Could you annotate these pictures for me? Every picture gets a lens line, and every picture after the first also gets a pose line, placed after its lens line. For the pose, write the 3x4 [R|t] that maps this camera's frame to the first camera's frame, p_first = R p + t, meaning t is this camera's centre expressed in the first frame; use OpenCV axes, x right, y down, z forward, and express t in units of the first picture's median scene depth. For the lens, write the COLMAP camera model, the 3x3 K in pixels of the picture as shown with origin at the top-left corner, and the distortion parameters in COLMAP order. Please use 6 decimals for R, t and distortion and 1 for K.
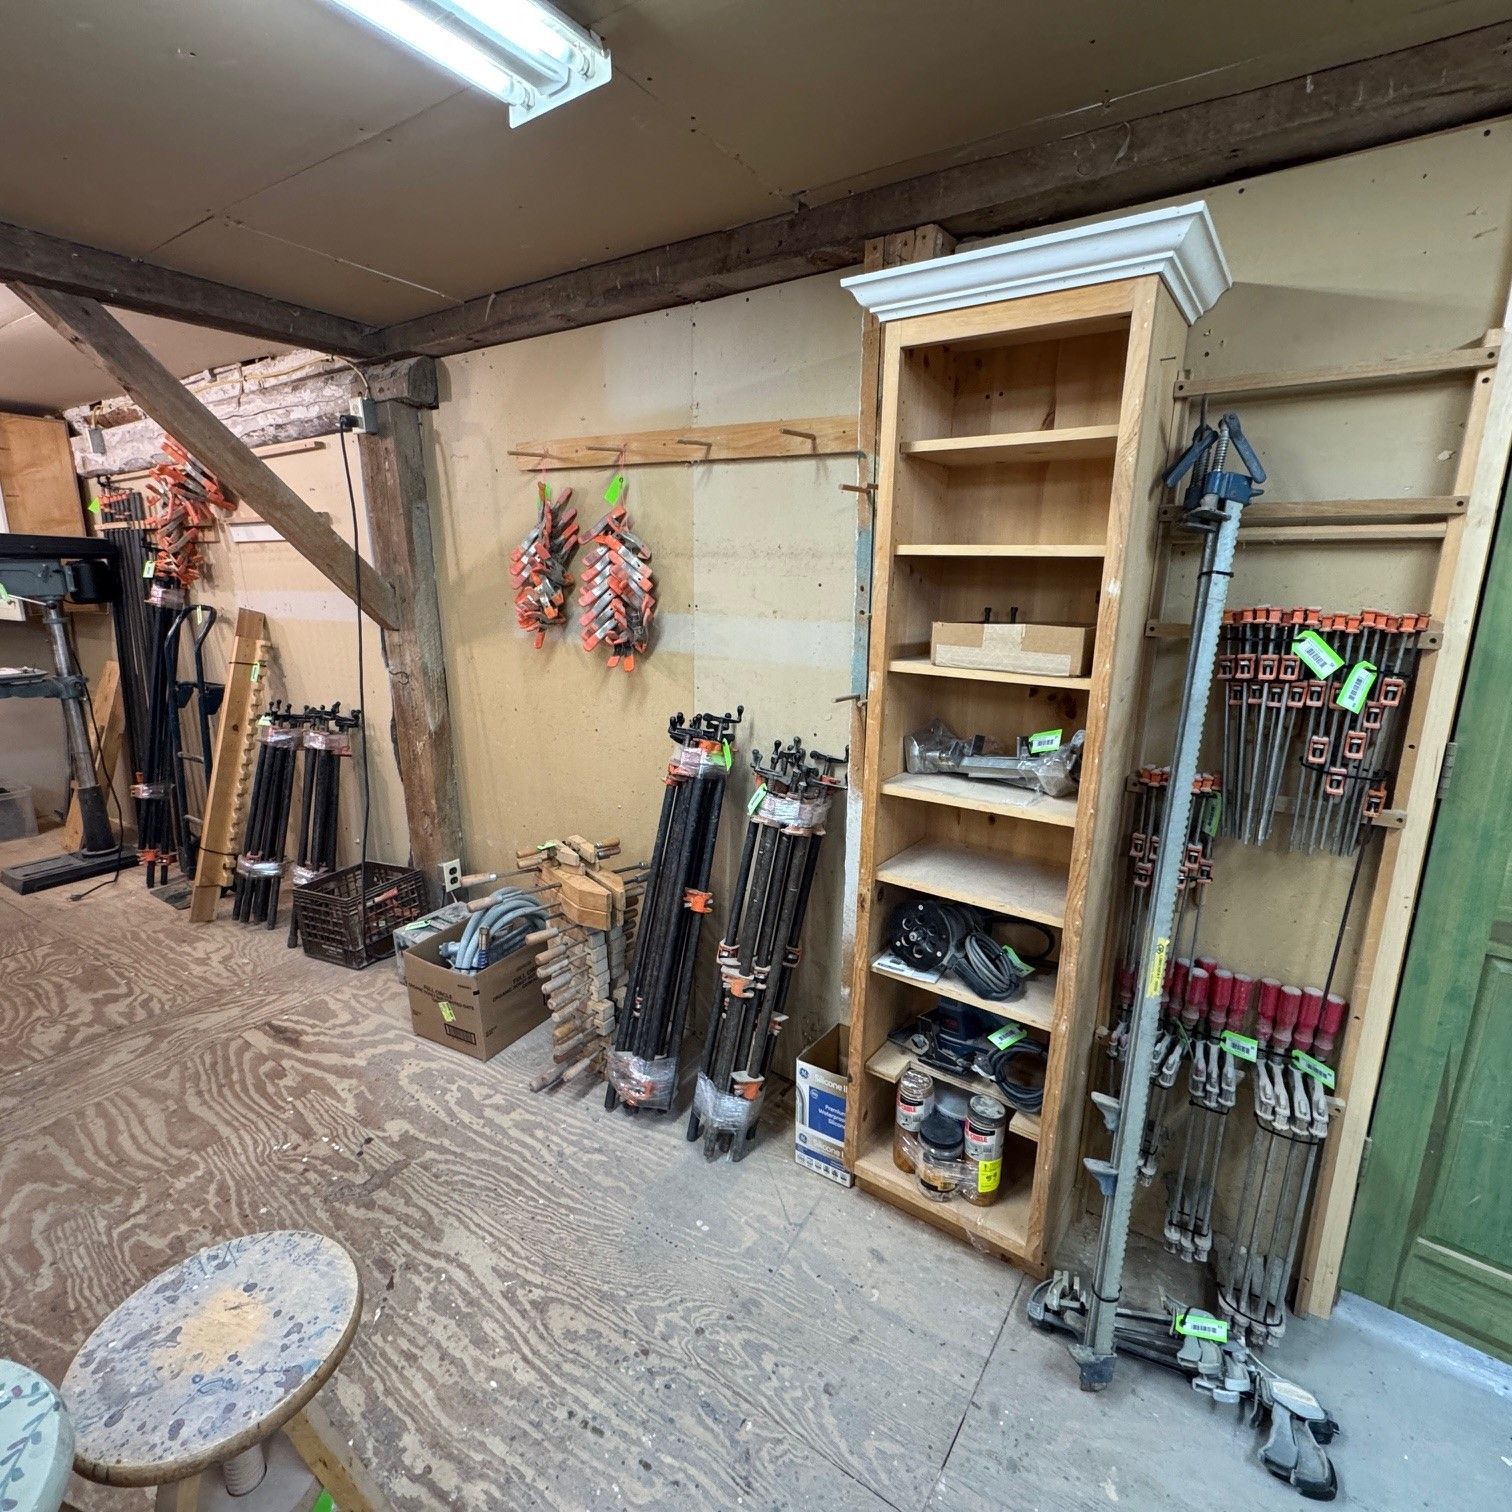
lens RADIAL K [[803.1, 0, 753.4], [0, 803.1, 762.9], [0, 0, 1]] dist [-0.003085, -0.000049]
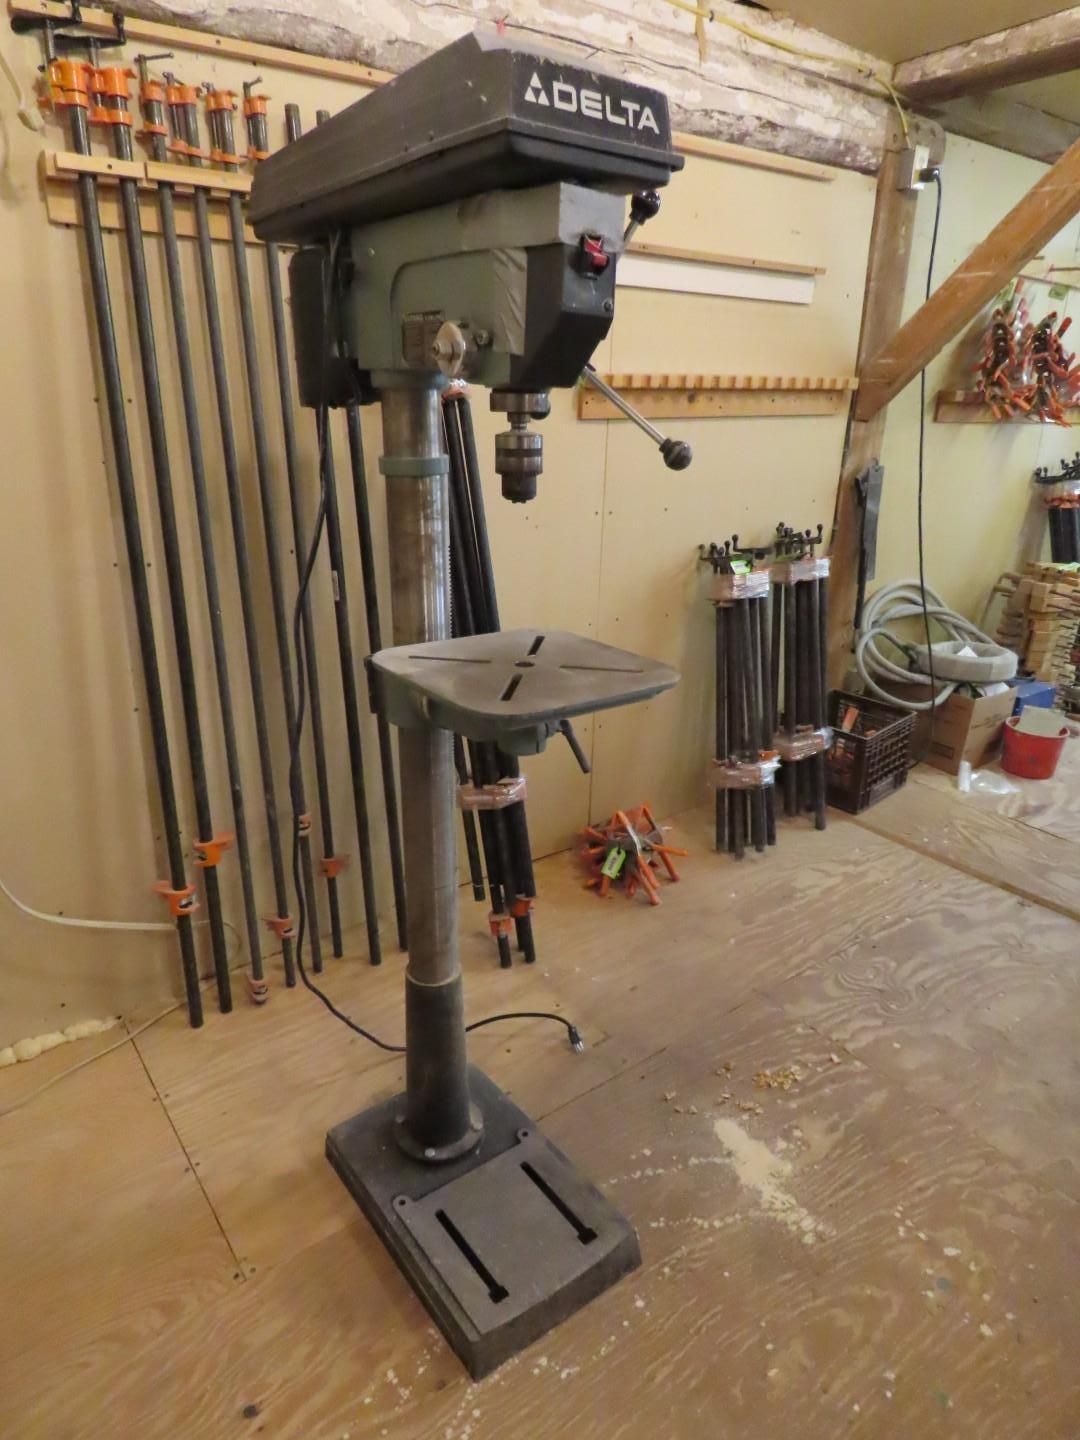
lens RADIAL K [[906.9, 0, 539.3], [0, 906.9, 721.7], [0, 0, 1]] dist [-0.004986, -0.000294]
pose [[0.347072, -0.318439, 0.882121, -1.593454], [0.207920, 0.943310, 0.258721, -0.187091], [-0.914500, 0.093616, 0.393606, 0.972296]]
